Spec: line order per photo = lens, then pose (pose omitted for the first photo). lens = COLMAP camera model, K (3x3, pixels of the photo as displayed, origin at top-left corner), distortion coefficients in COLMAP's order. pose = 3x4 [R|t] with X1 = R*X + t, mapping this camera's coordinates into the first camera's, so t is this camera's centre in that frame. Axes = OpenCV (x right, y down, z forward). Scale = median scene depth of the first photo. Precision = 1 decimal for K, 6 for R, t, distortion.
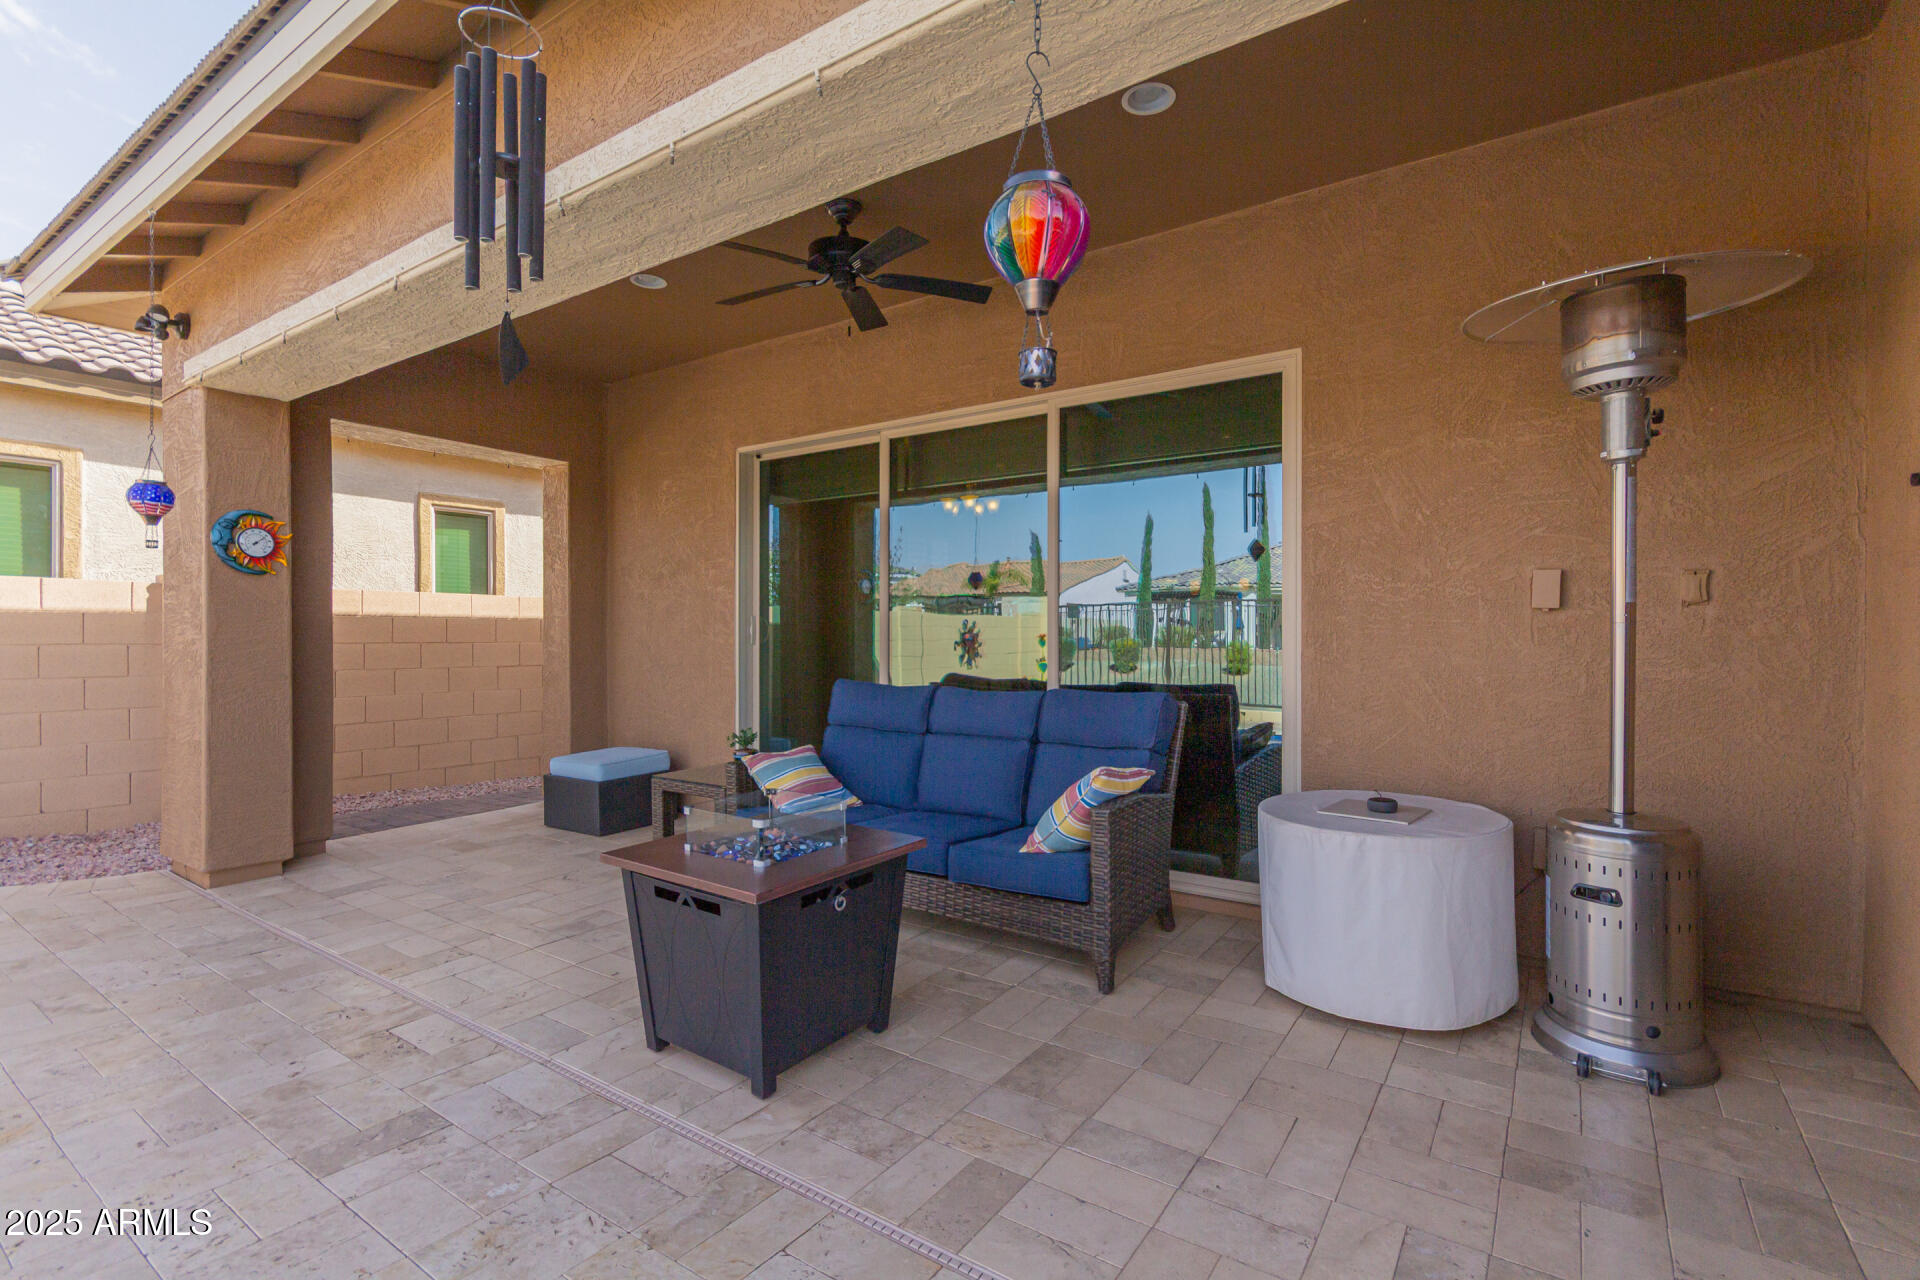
lens RADIAL K [[883.4, 0, 954.7], [0, 883.4, 636.5], [0, 0, 1]] dist [0.002603, -0.001260]
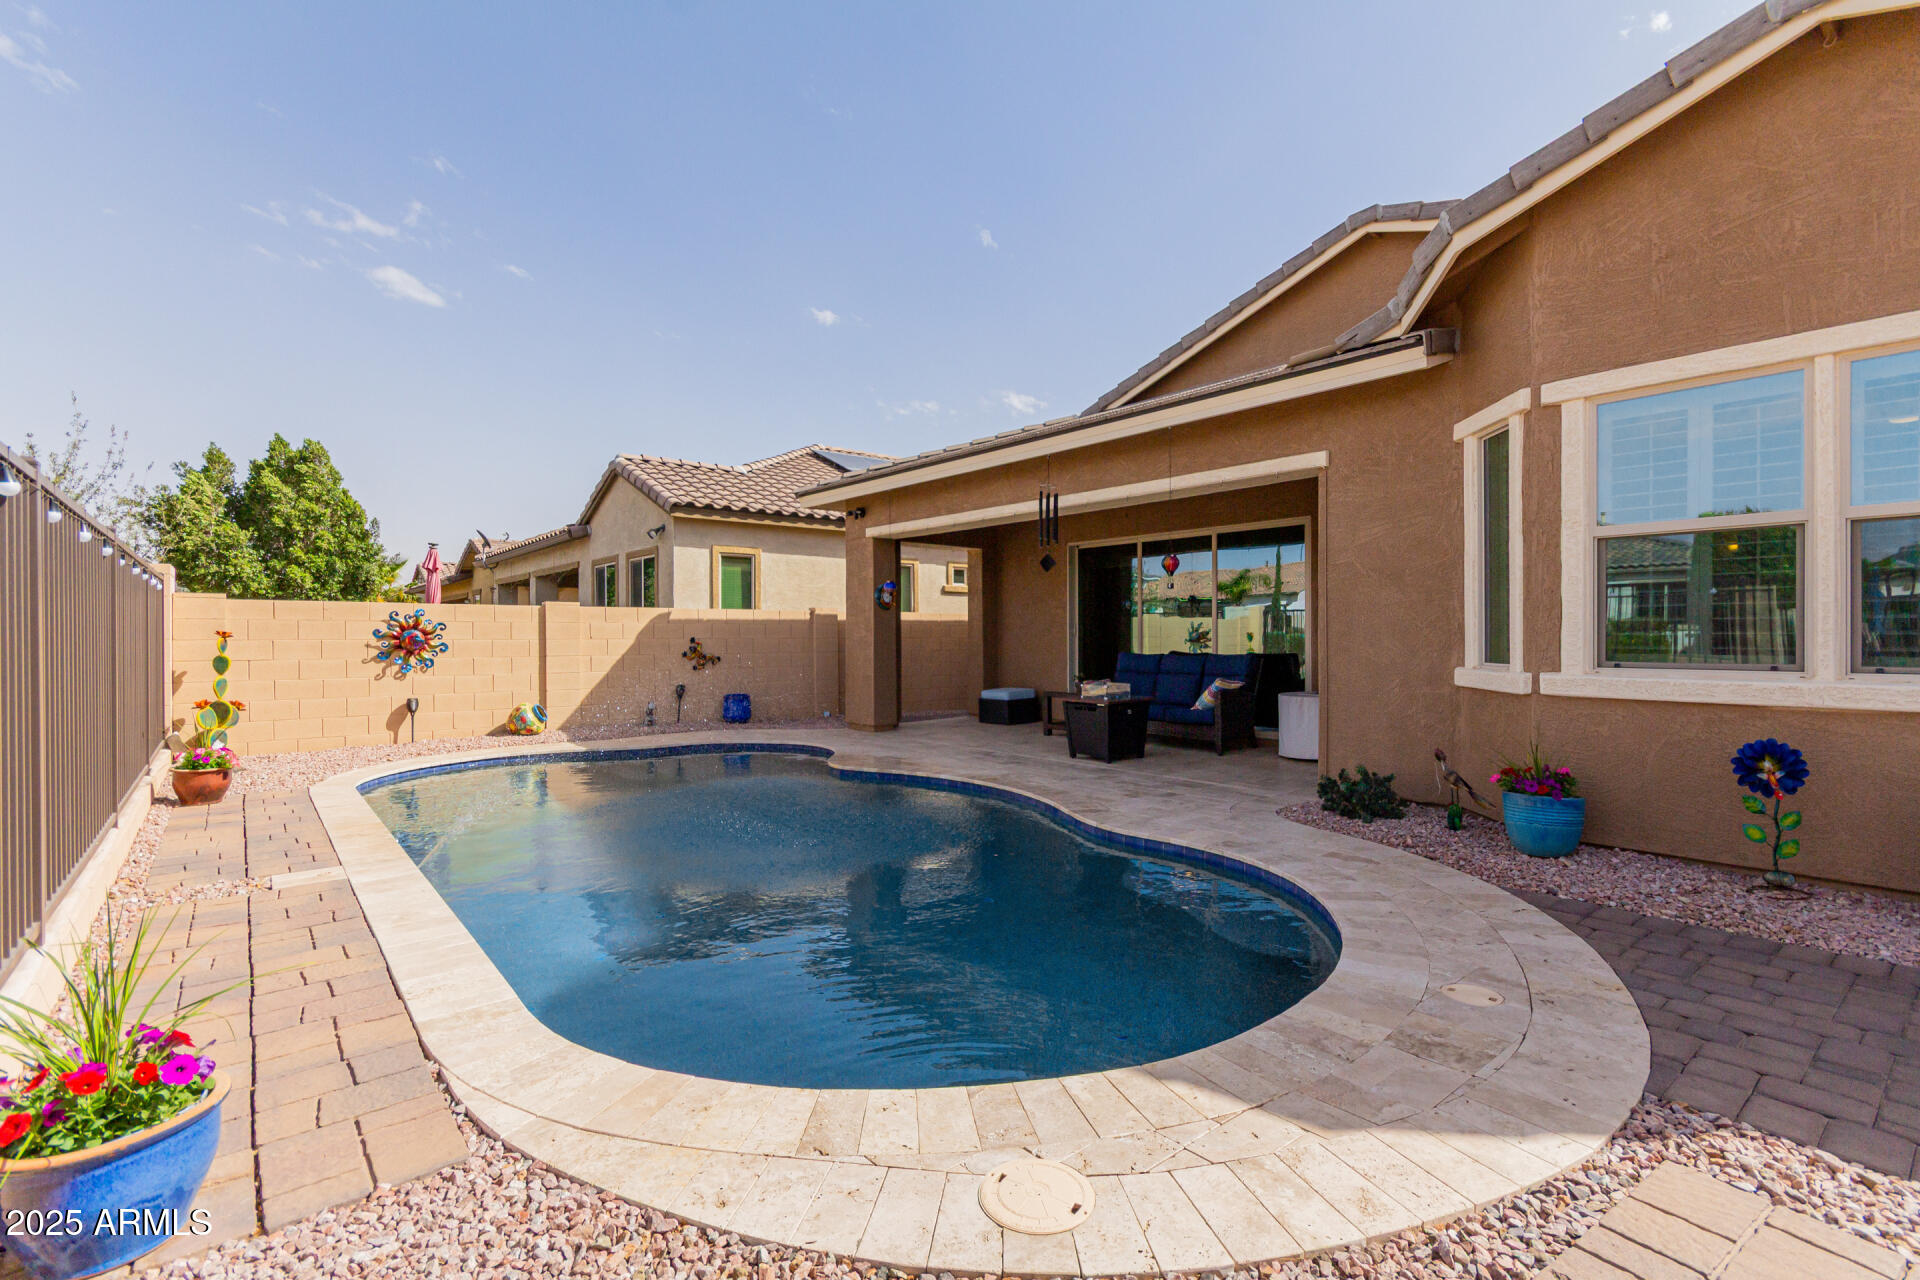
lens RADIAL K [[883.4, 0, 960.4], [0, 883.4, 643.1], [0, 0, 1]] dist [0.002603, -0.001260]
pose [[0.962831, -0.002269, -0.270094, 0.096073], [0.004923, 0.999946, 0.009146, 0.003428], [0.270059, -0.010136, 0.962790, -1.411982]]
